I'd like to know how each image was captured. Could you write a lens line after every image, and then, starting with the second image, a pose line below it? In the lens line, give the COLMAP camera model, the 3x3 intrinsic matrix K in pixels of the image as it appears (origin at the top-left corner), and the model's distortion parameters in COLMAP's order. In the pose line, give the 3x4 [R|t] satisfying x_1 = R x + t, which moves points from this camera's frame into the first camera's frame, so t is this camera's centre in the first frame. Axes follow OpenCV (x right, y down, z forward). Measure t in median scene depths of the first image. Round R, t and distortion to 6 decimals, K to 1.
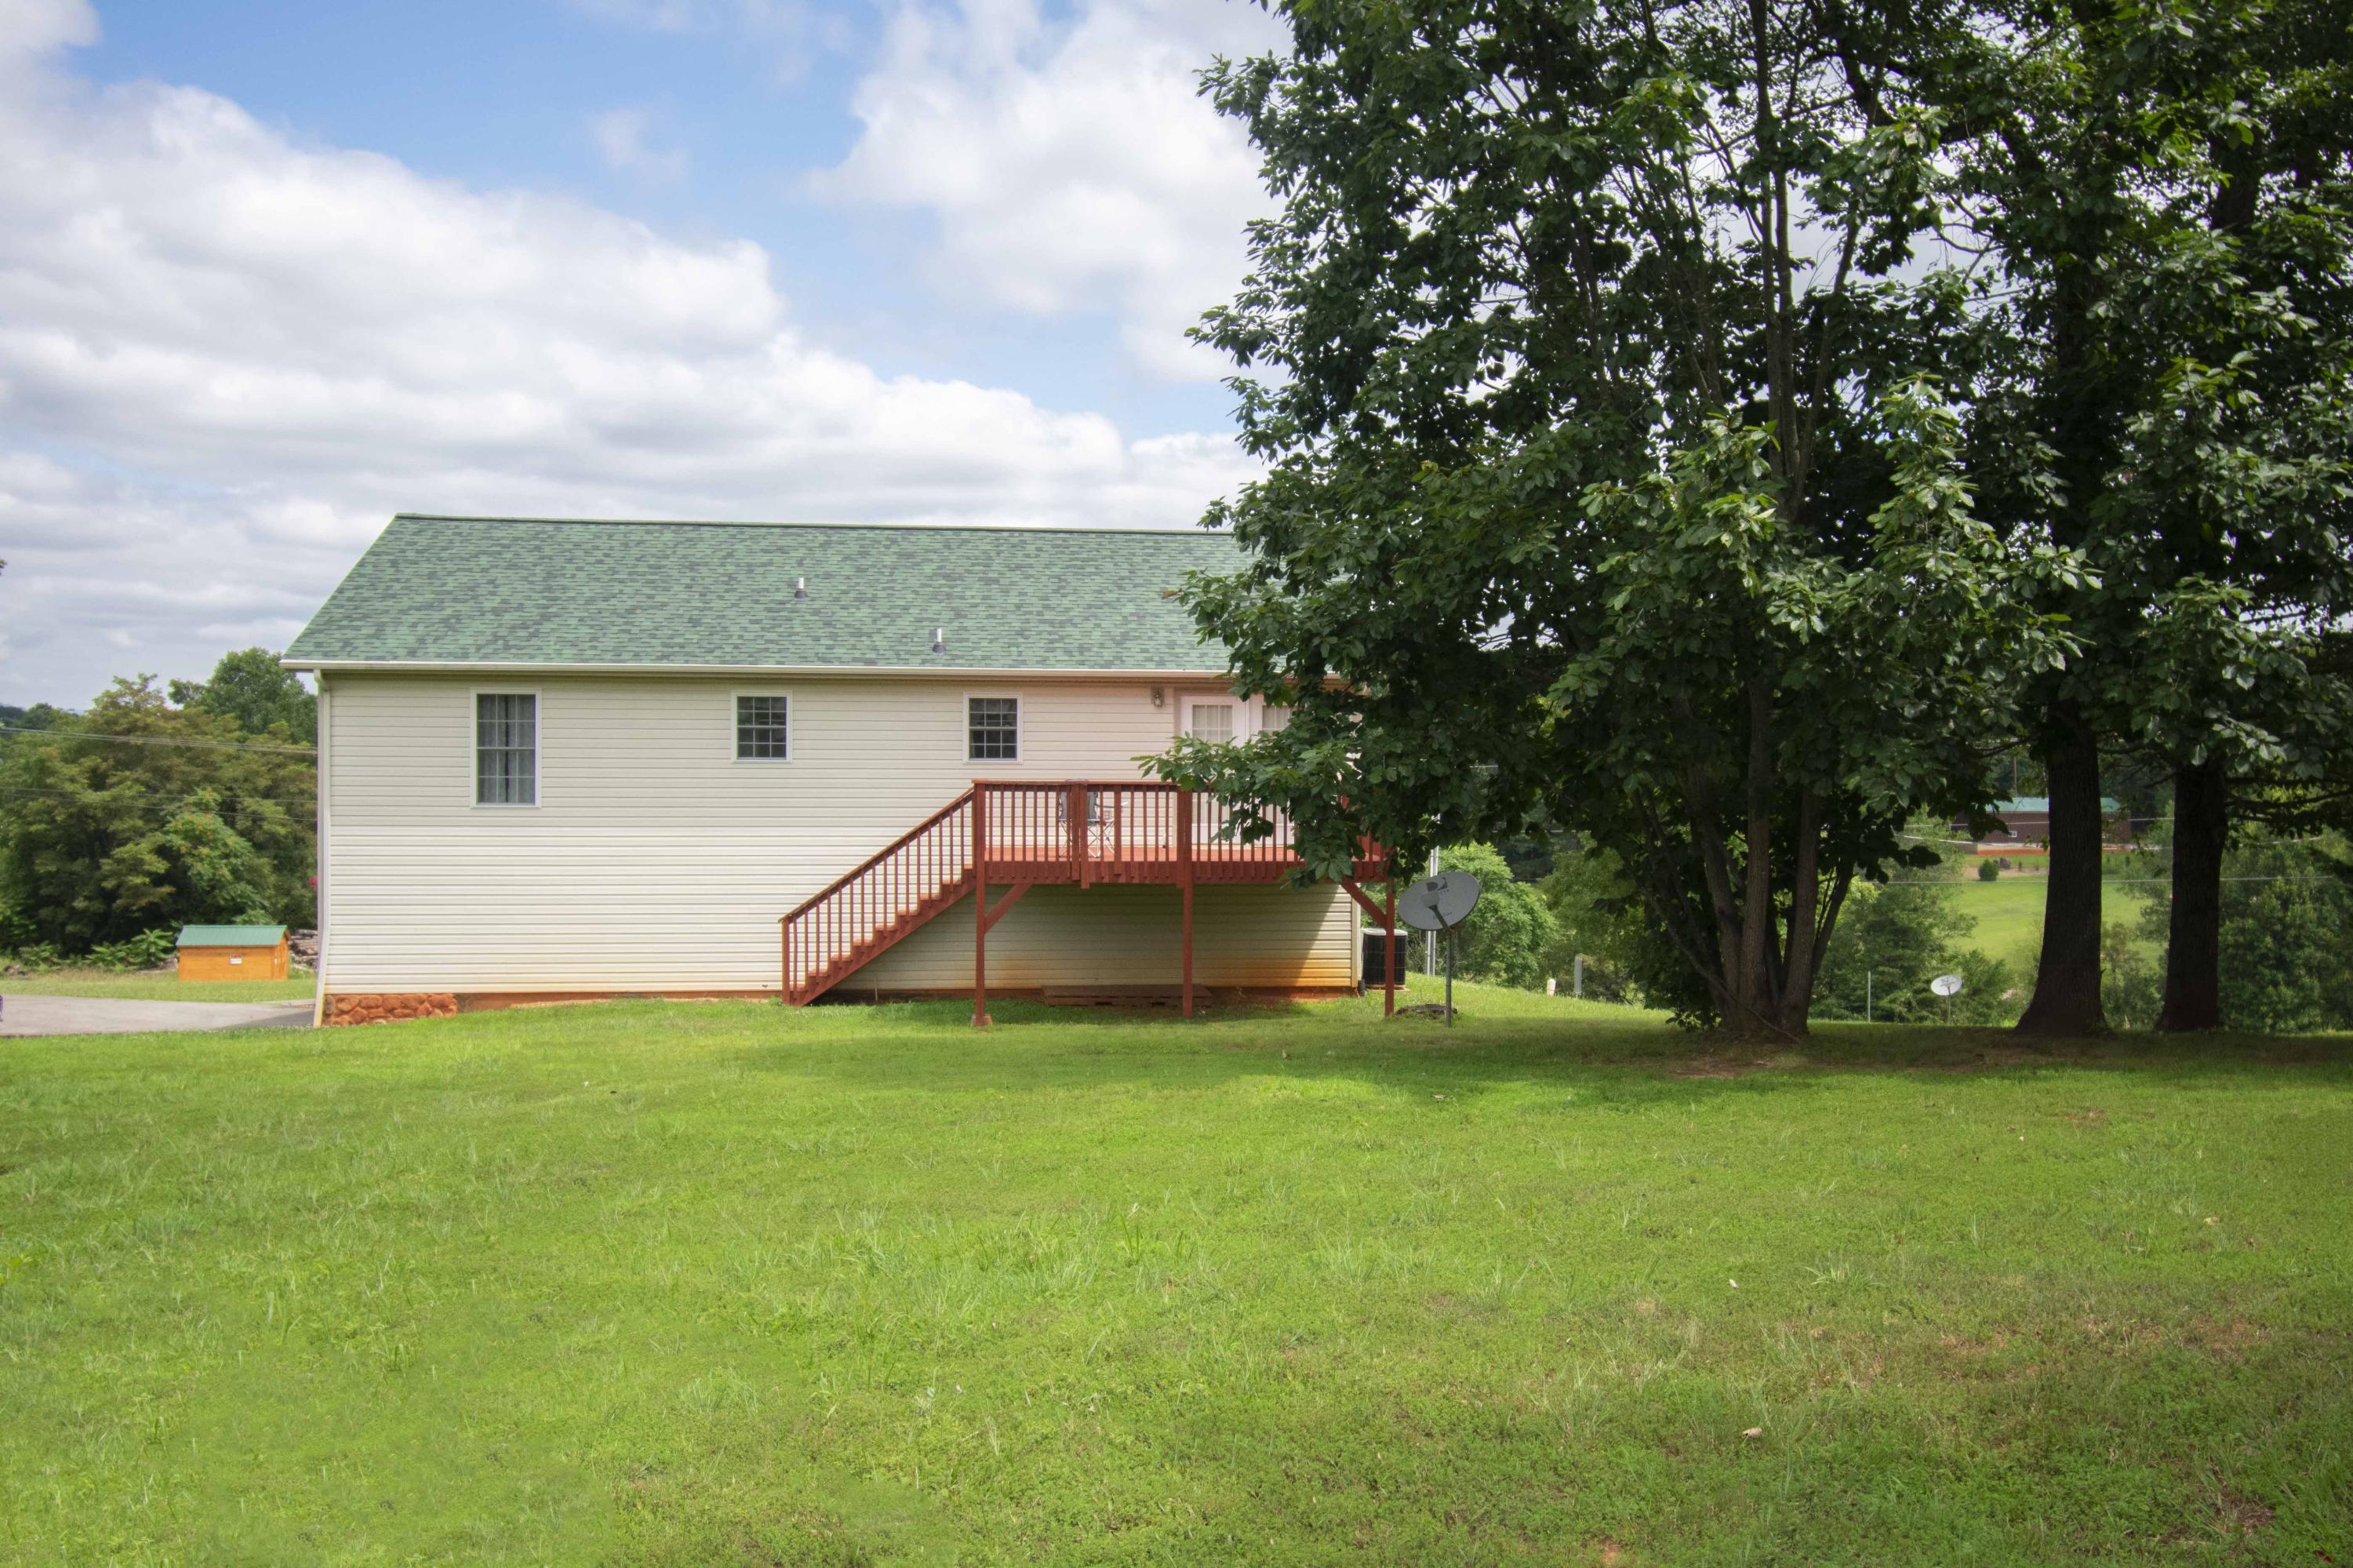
lens RADIAL K [[2071.0, 0, 1176.5], [0, 2071.0, 784.0], [0, 0, 1]] dist [0.000445, 0.005515]
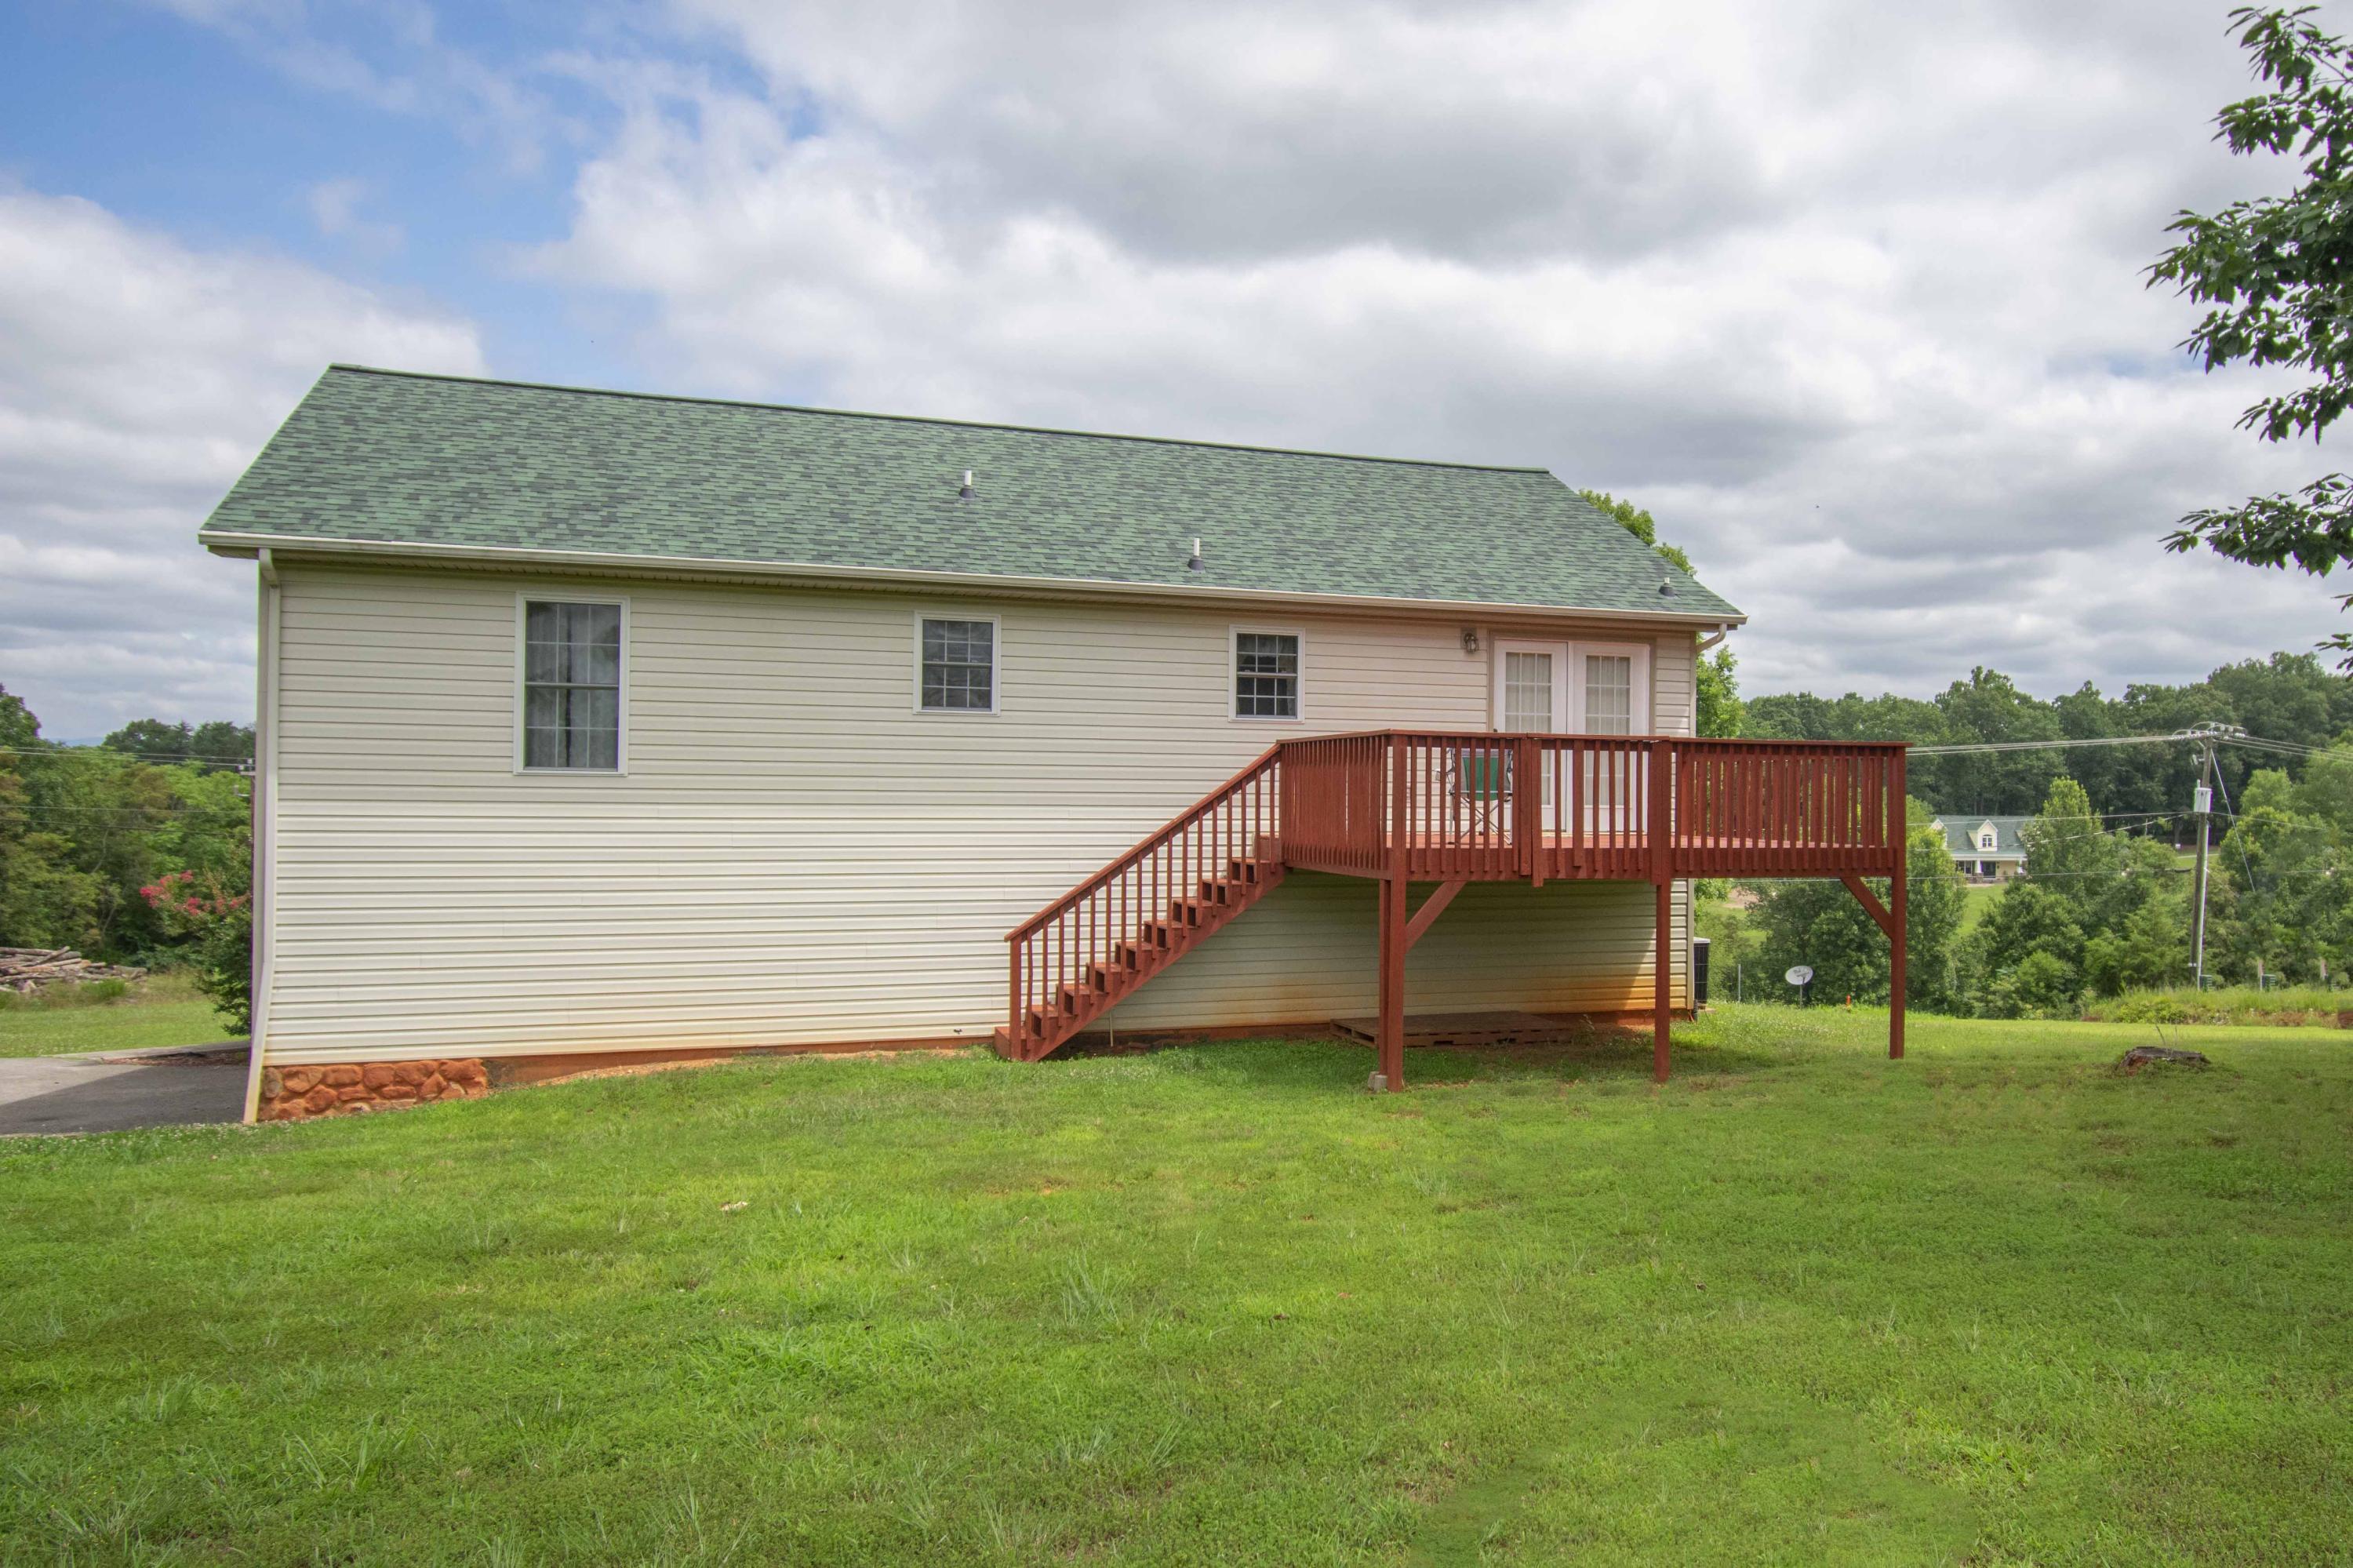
lens RADIAL K [[1714.5, 0, 1296.1], [0, 1714.5, 779.4], [0, 0, 1]] dist [0.002215, -0.008321]
pose [[0.964534, 0.007975, 0.263836, -0.243052], [-0.003687, 0.999853, -0.016744, 0.021228], [-0.263931, 0.015177, 0.964422, 0.406787]]
